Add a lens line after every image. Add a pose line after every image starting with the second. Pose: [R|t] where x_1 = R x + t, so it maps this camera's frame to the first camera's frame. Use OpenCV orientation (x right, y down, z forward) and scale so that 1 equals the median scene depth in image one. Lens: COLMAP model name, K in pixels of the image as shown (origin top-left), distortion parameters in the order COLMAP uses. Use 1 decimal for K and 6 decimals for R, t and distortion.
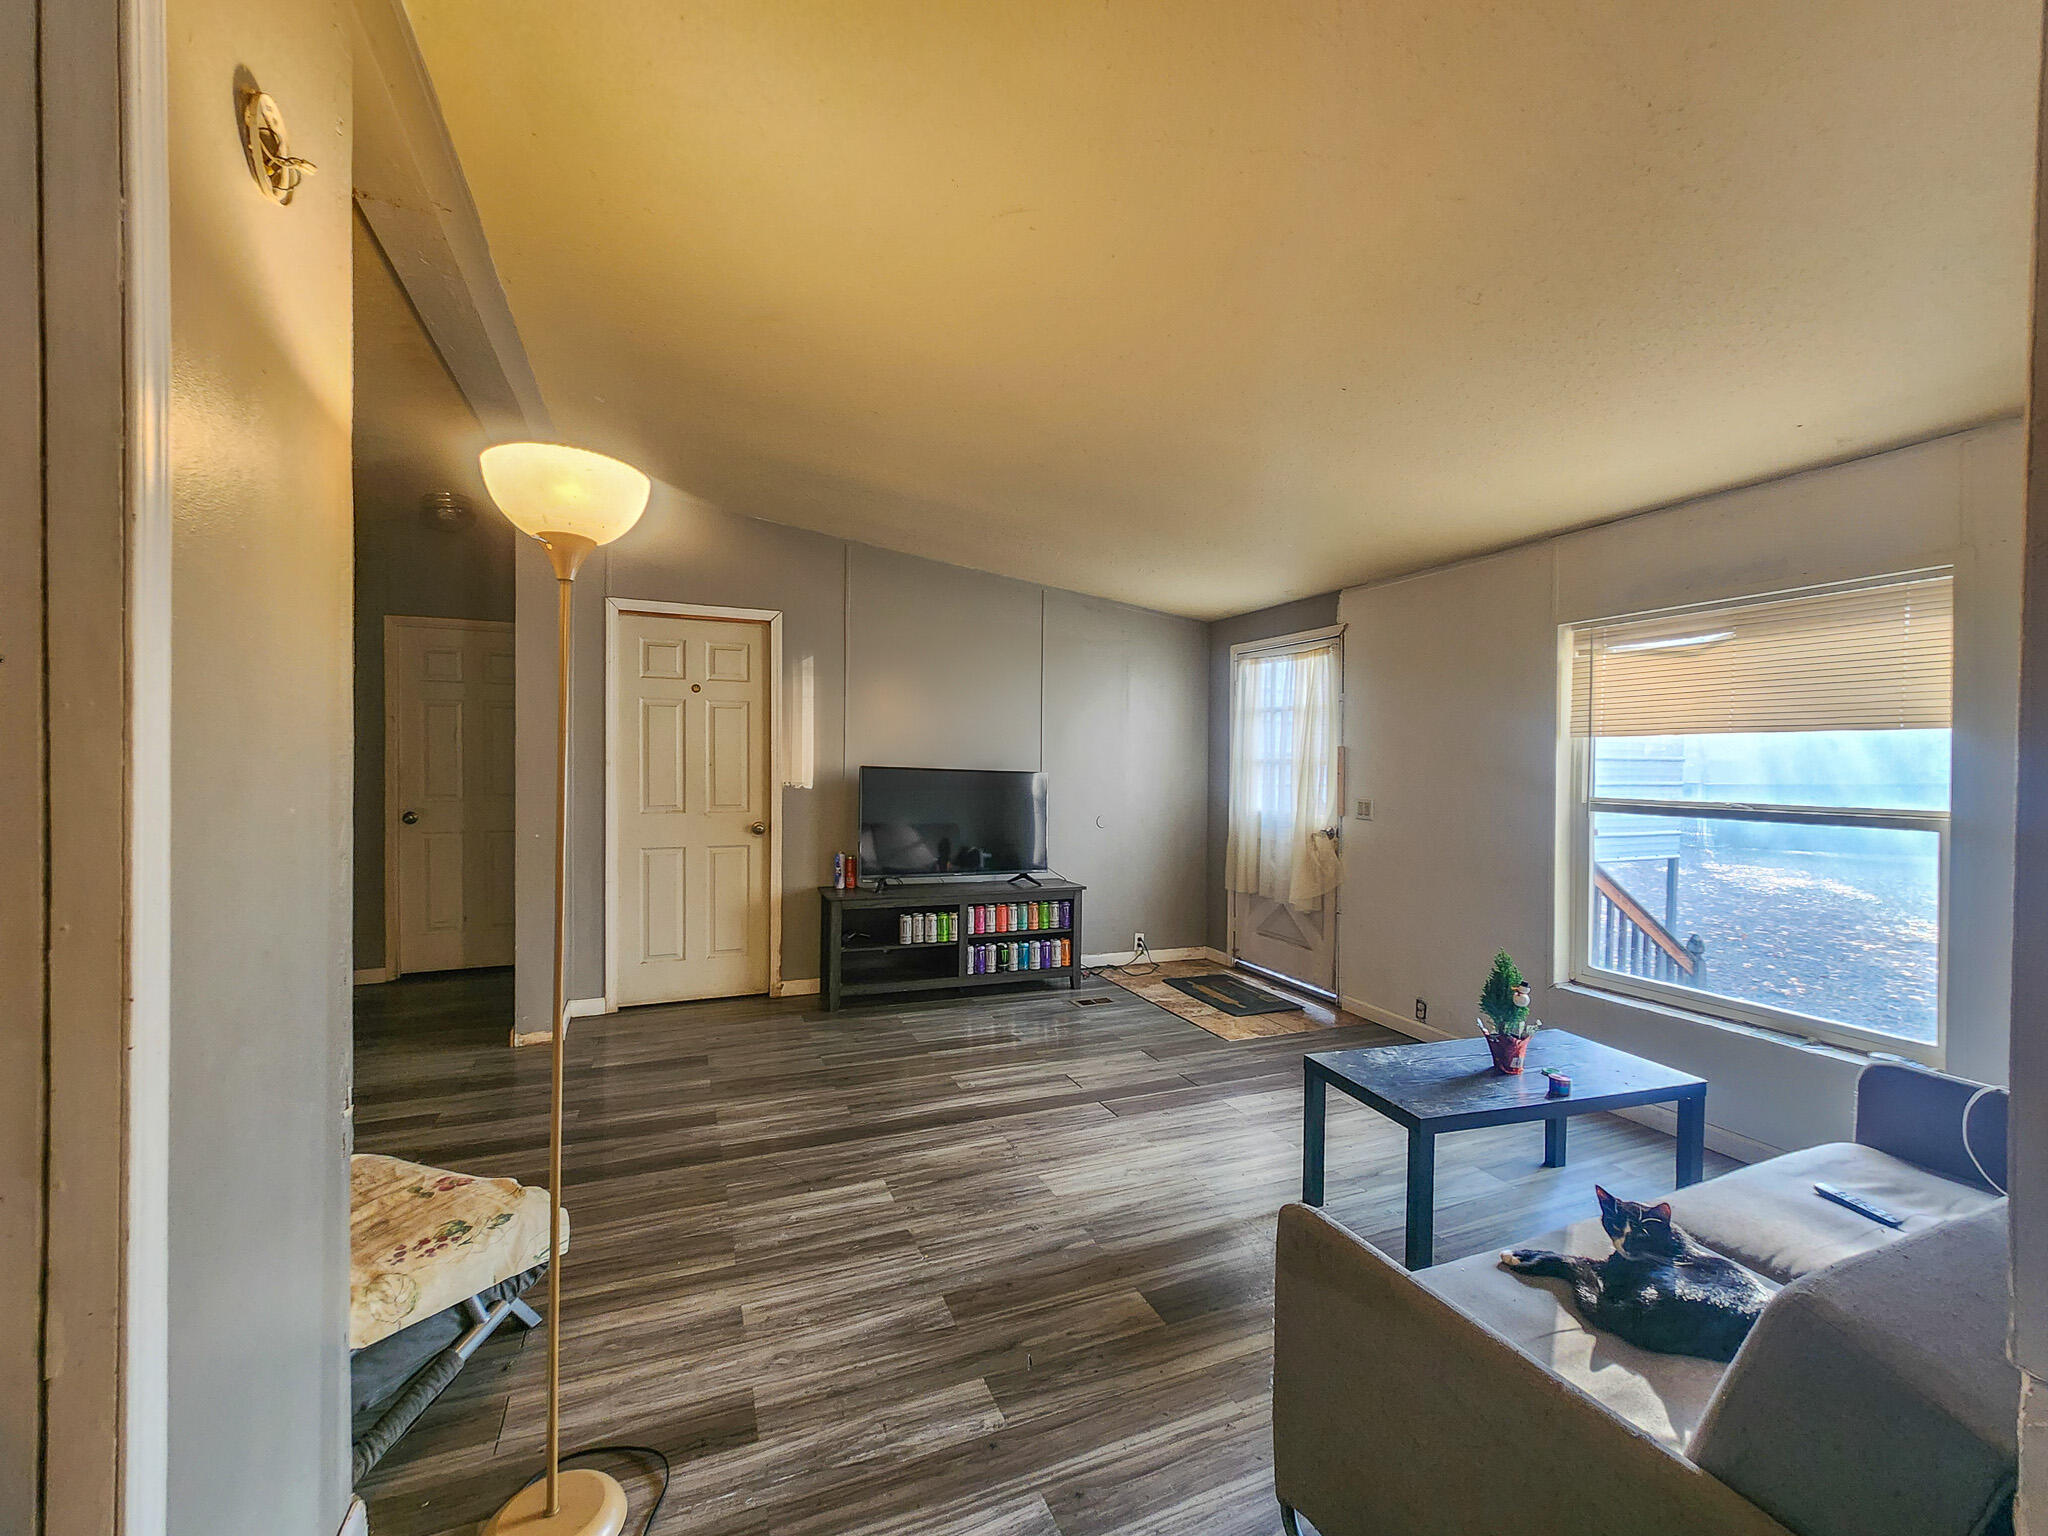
lens RADIAL K [[829.7, 0, 1023.6], [0, 829.7, 771.3], [0, 0, 1]] dist [0.000605, 0.001410]
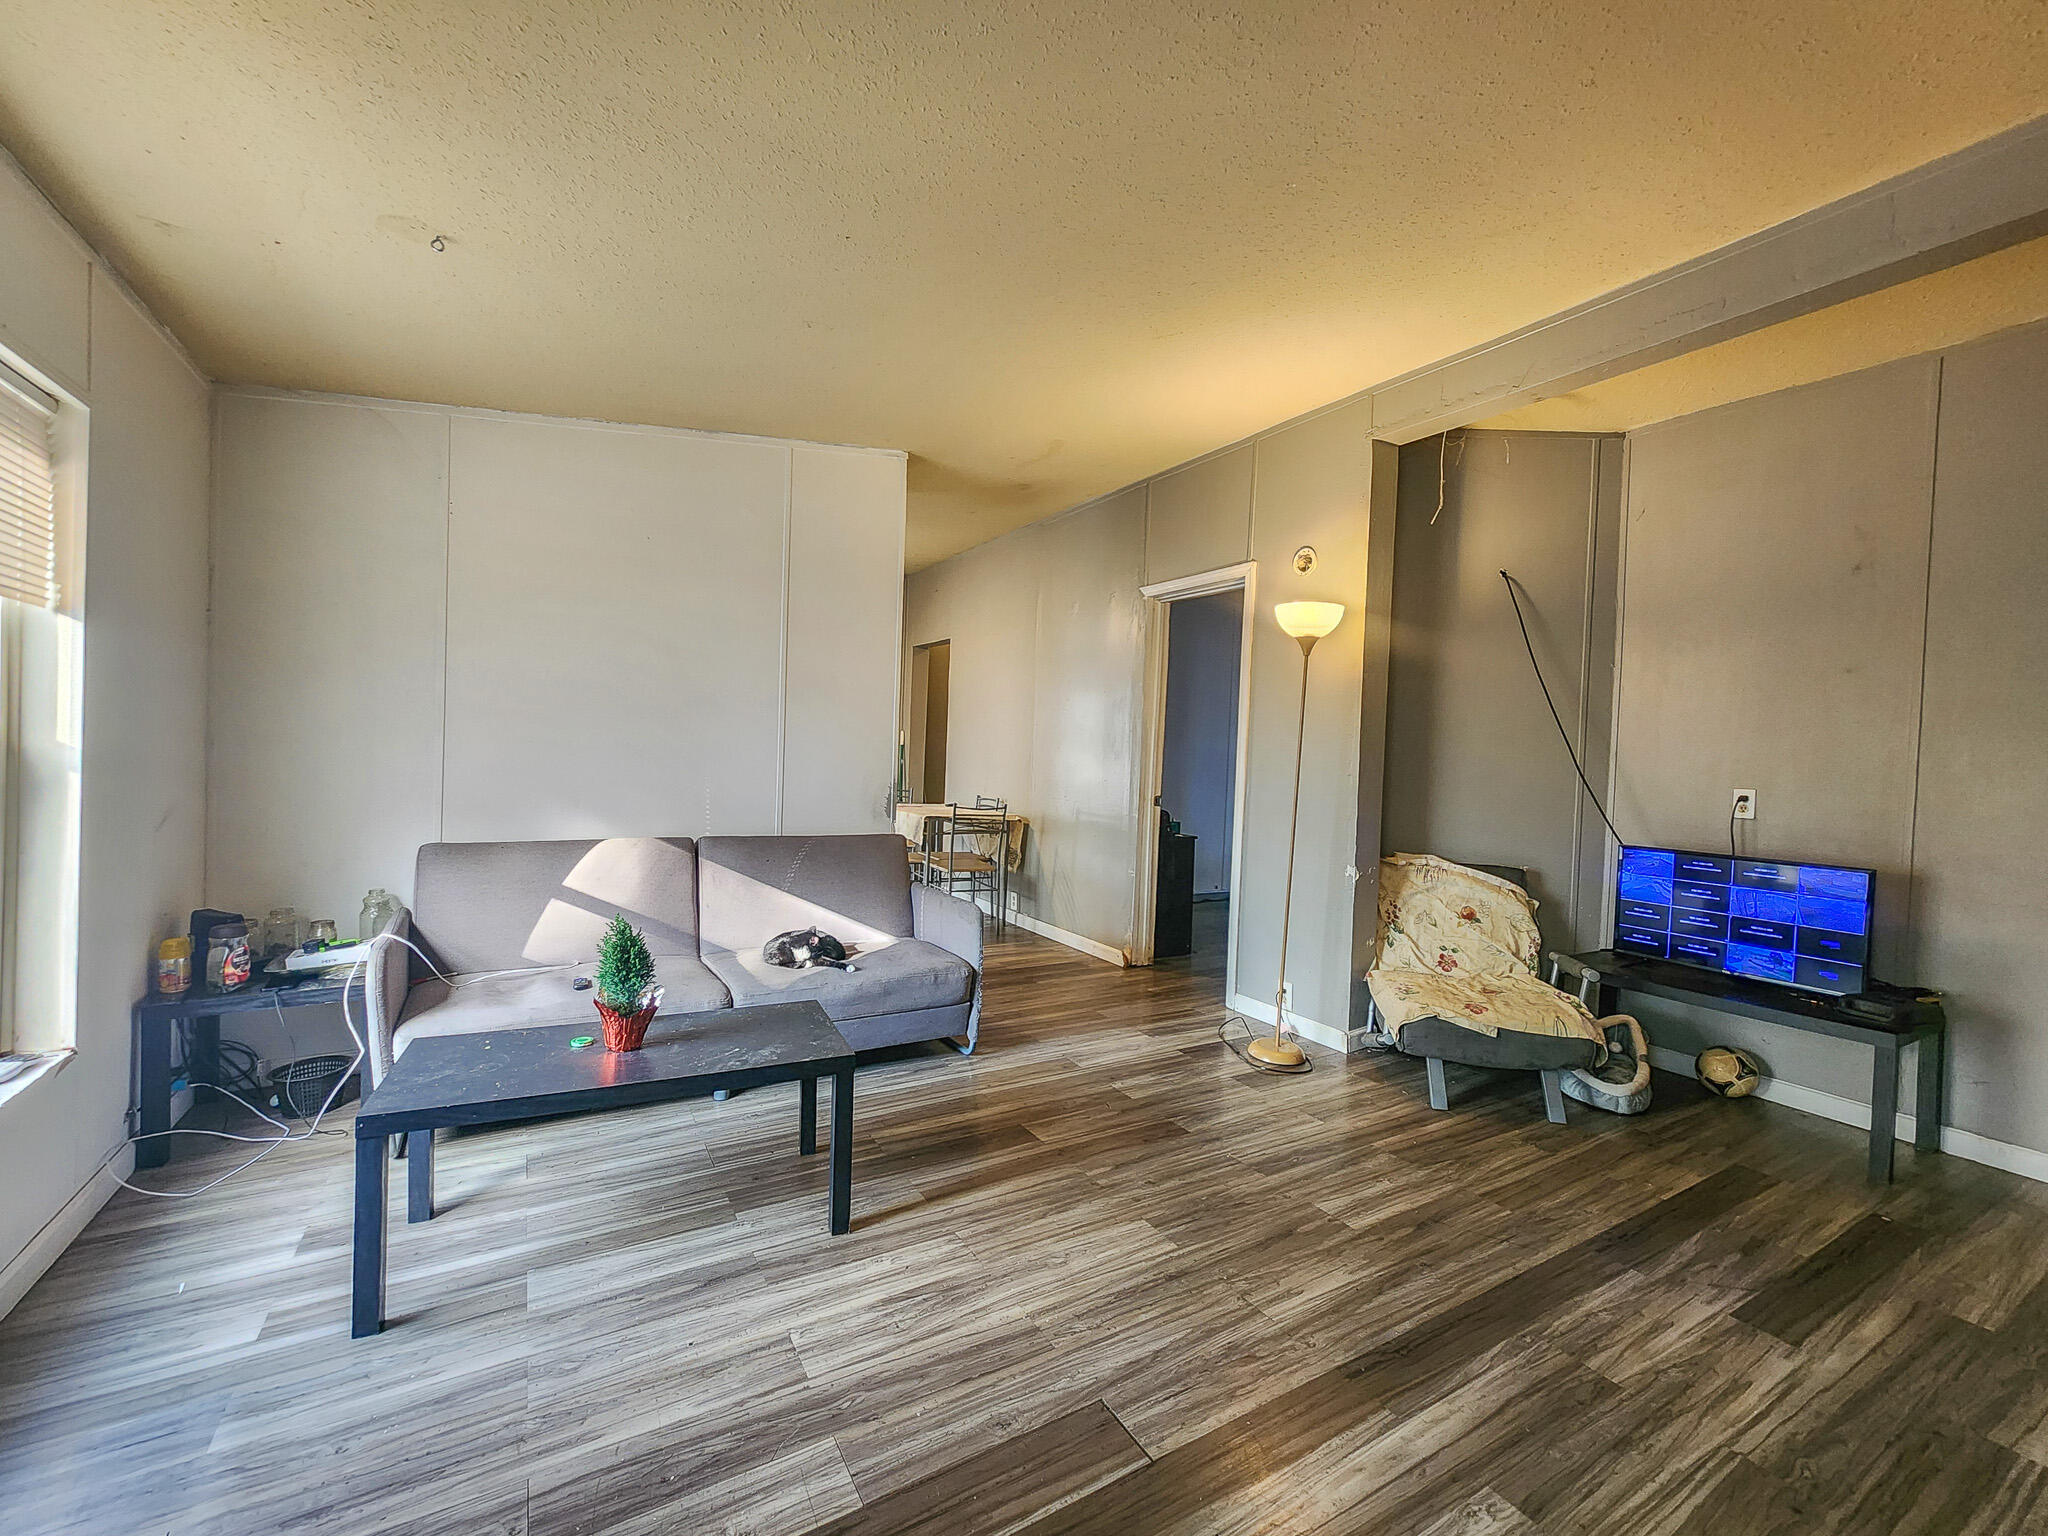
lens RADIAL K [[829.7, 0, 1018.4], [0, 829.7, 768.8], [0, 0, 1]] dist [0.000605, 0.001410]
pose [[-0.988835, -0.043917, -0.142395, 0.267432], [-0.048377, 0.998436, 0.028016, 0.028697], [0.140942, 0.034592, -0.989413, 1.575670]]
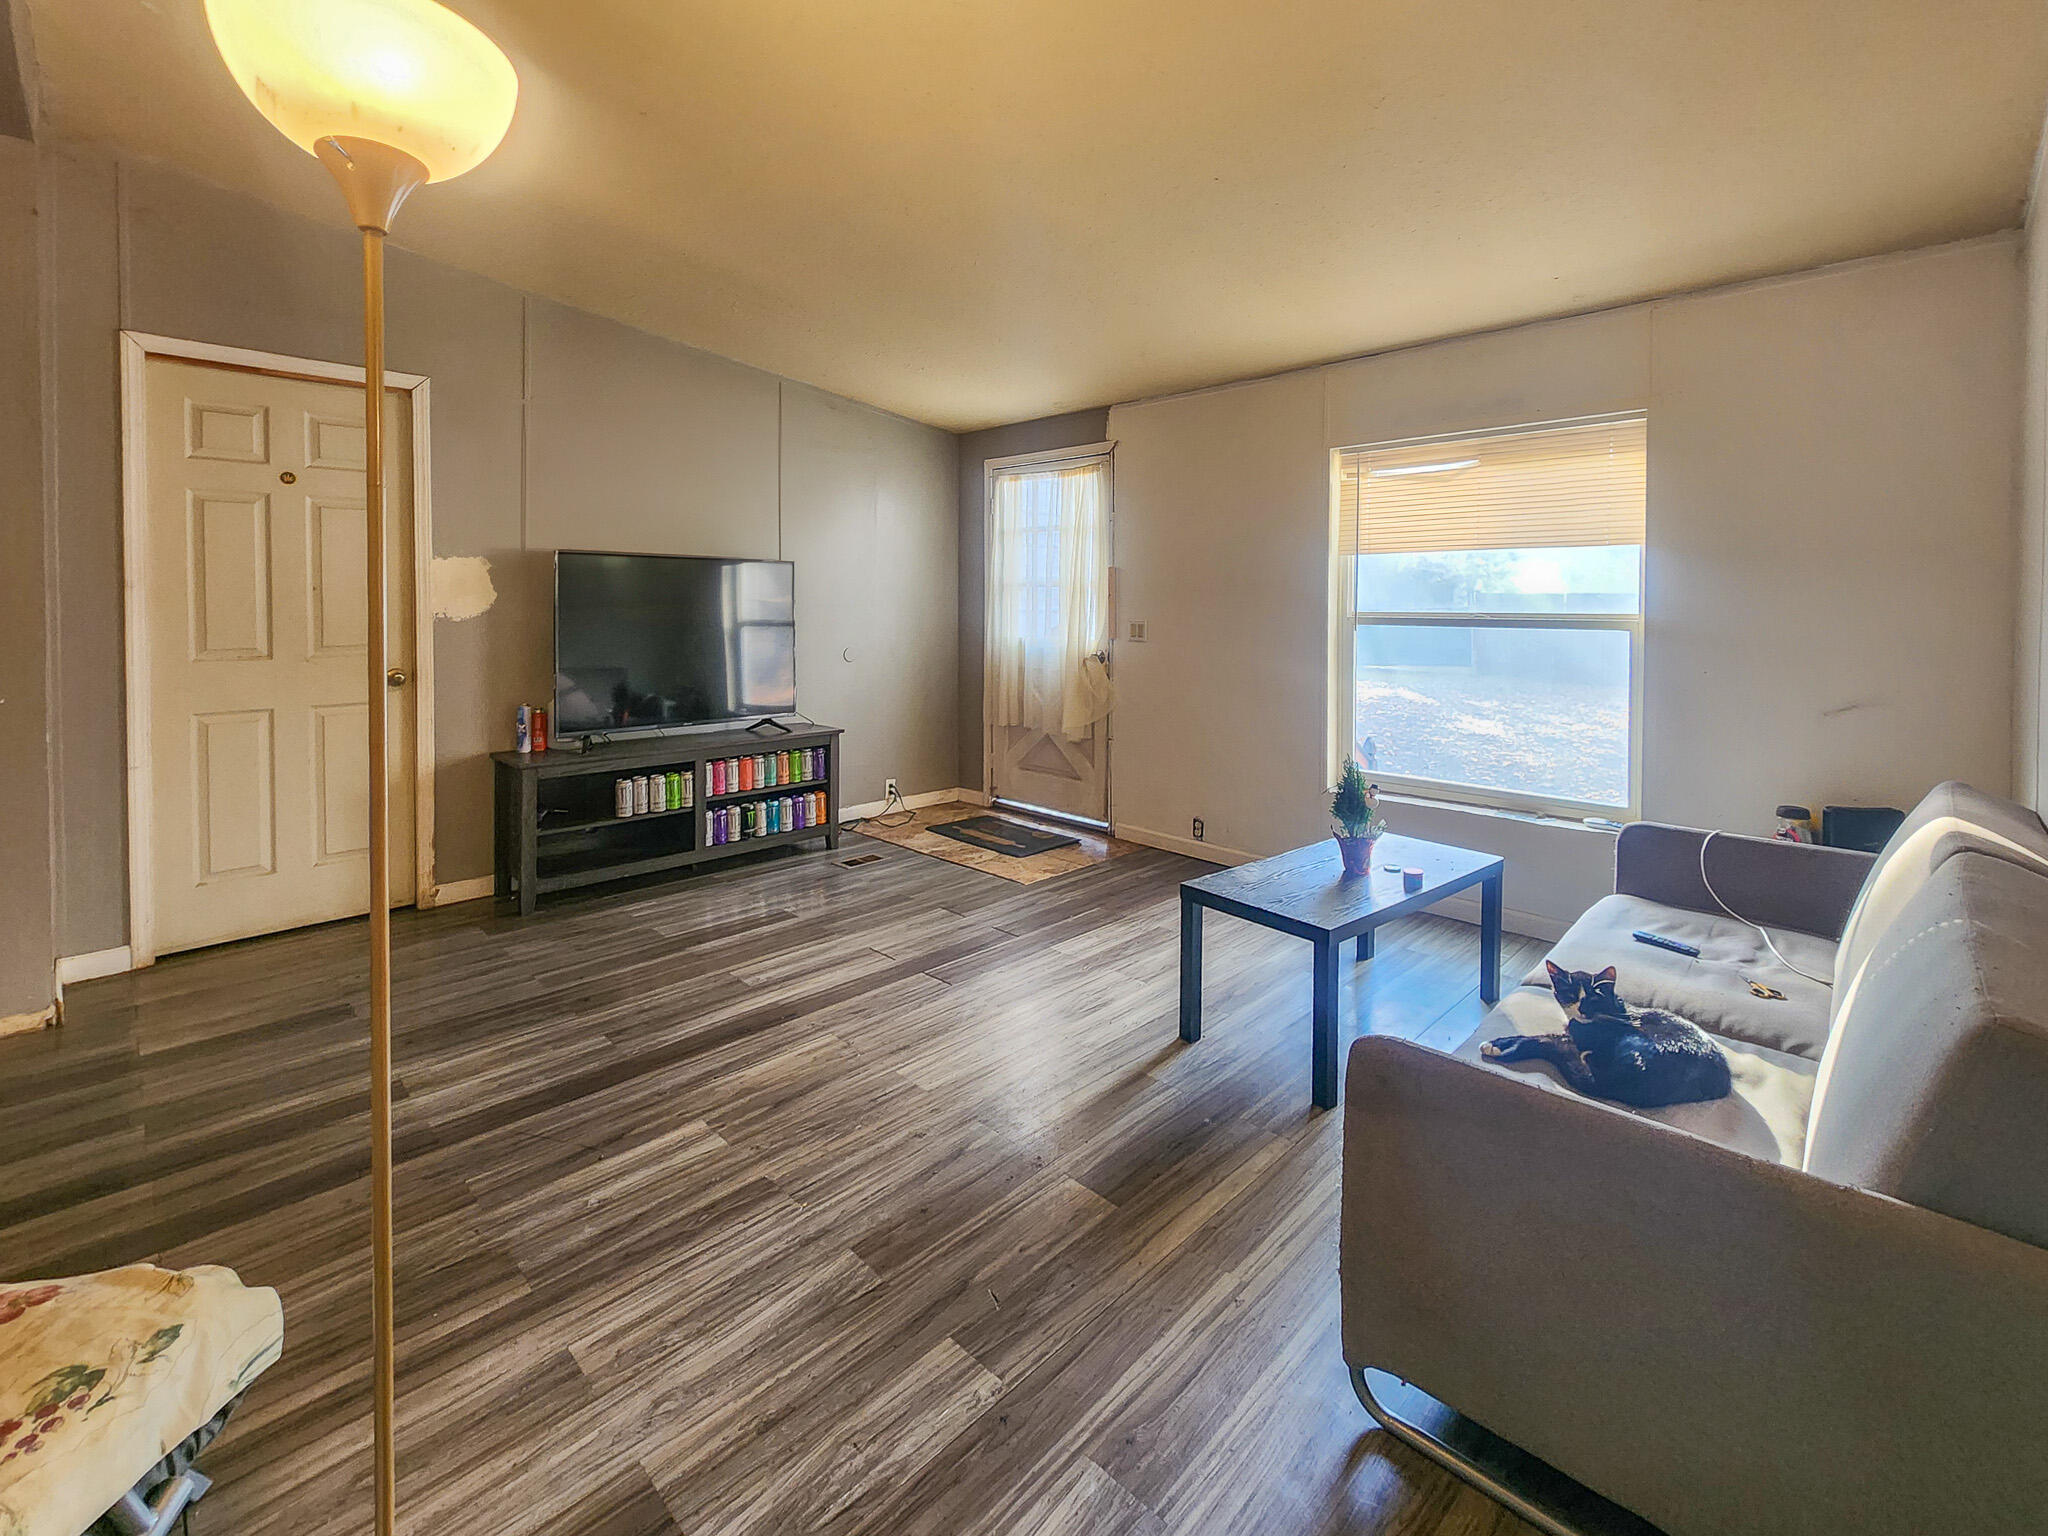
lens RADIAL K [[897.5, 0, 1023.6], [0, 897.5, 614.1], [0, 0, 1]] dist [-0.000552, 0.001540]
pose [[0.921928, -0.015520, 0.387050, -0.186969], [0.012802, 0.999872, 0.009600, 0.021083], [-0.387149, -0.003895, 0.922009, 0.114867]]
